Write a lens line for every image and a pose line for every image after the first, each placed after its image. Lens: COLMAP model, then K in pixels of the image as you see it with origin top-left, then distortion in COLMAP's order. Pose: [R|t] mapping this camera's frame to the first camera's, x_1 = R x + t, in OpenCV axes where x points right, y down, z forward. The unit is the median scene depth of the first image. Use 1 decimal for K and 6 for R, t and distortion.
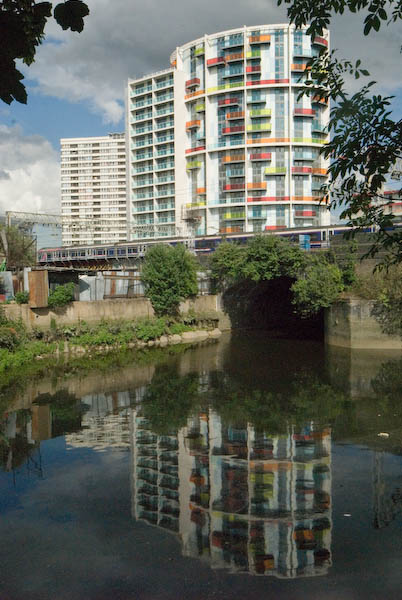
lens RADIAL K [[618.2, 0, 201.0], [0, 618.2, 300.0], [0, 0, 1]] dist [-0.003139, -0.006772]
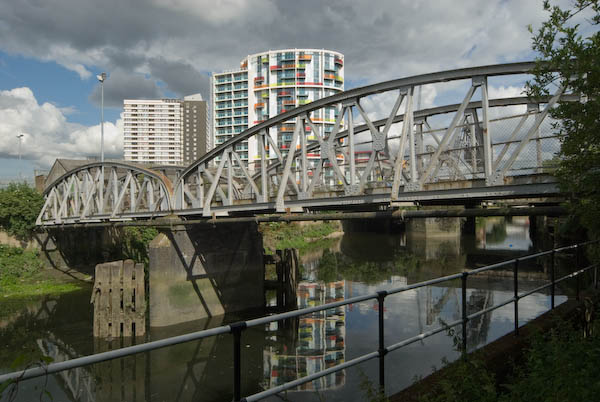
lens RADIAL K [[473.3, 0, 300.0], [0, 473.3, 201.0], [0, 0, 1]] dist [0.008119, 0.001213]
pose [[0.966872, 0.009689, 0.255077, -0.223391], [0.000819, 0.999156, -0.041058, 0.007310], [-0.255260, 0.039907, 0.966049, -0.180785]]
